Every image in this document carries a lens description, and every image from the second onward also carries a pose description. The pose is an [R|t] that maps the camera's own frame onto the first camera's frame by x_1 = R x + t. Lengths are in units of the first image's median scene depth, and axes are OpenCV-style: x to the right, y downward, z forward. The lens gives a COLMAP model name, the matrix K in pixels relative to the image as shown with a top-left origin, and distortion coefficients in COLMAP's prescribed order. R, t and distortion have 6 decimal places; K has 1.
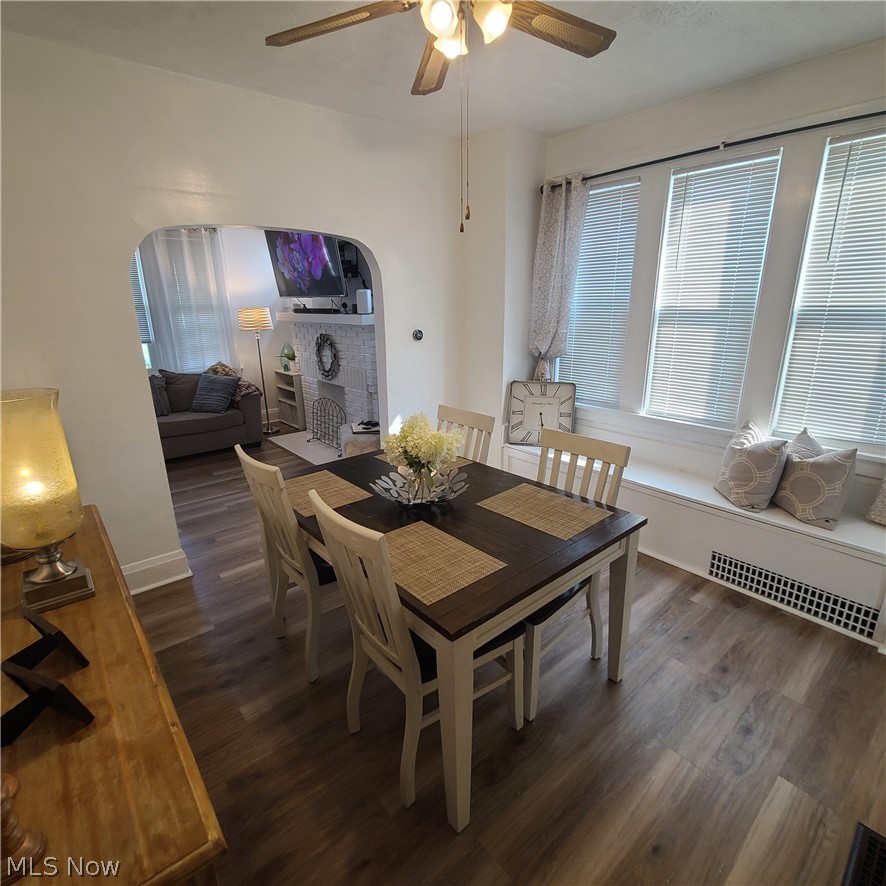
lens RADIAL K [[478.0, 0, 452.6], [0, 478.0, 443.1], [0, 0, 1]] dist [-0.000041, -0.001814]
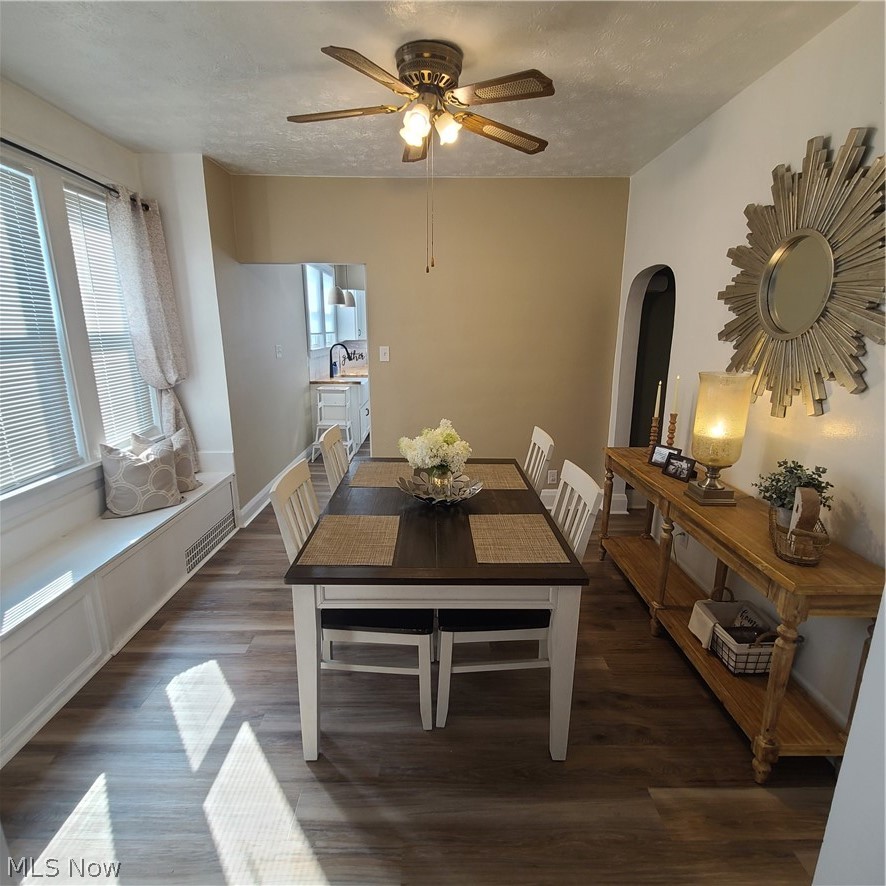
lens RADIAL K [[482.8, 0, 433.7], [0, 482.8, 451.8], [0, 0, 1]] dist [-0.000564, -0.000415]
pose [[-0.760954, -0.148942, 0.631479, -0.405500], [0.196599, 0.874602, 0.443194, -0.258310], [-0.618303, 0.461398, -0.636249, 0.903933]]
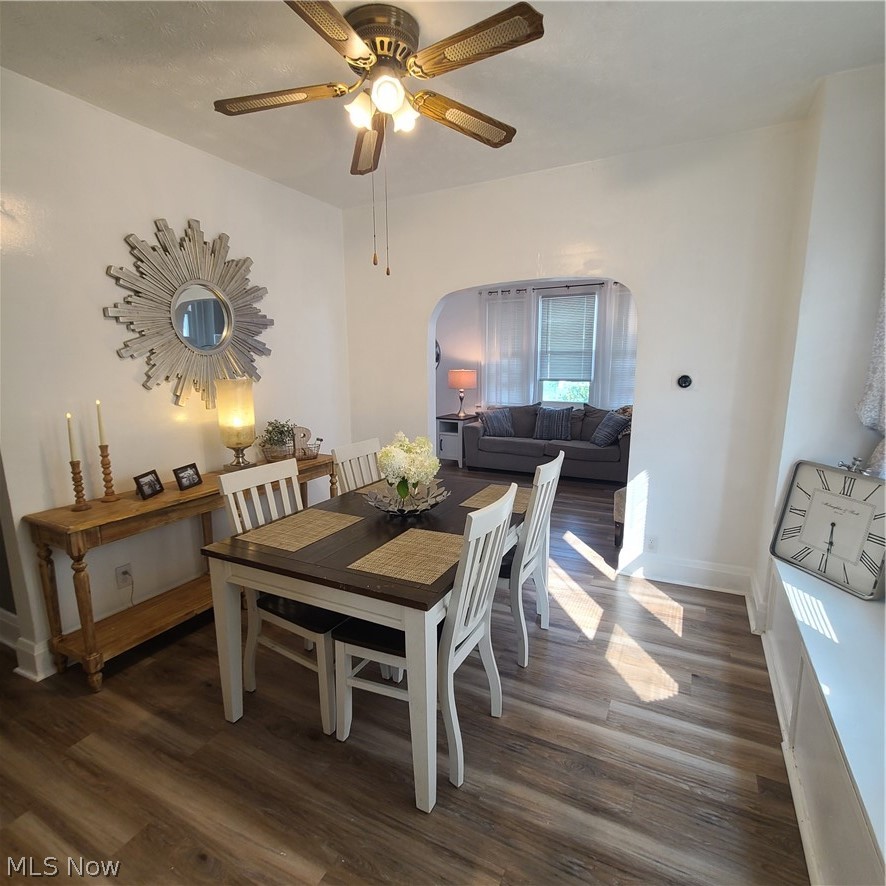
lens RADIAL K [[485.9, 0, 447.0], [0, 485.9, 445.1], [0, 0, 1]] dist [-0.001221, -0.001864]
pose [[0.385433, 0.171842, -0.906593, 0.522601], [-0.262996, 0.962212, 0.070573, -0.072119], [0.884463, 0.211229, 0.416062, 0.315127]]
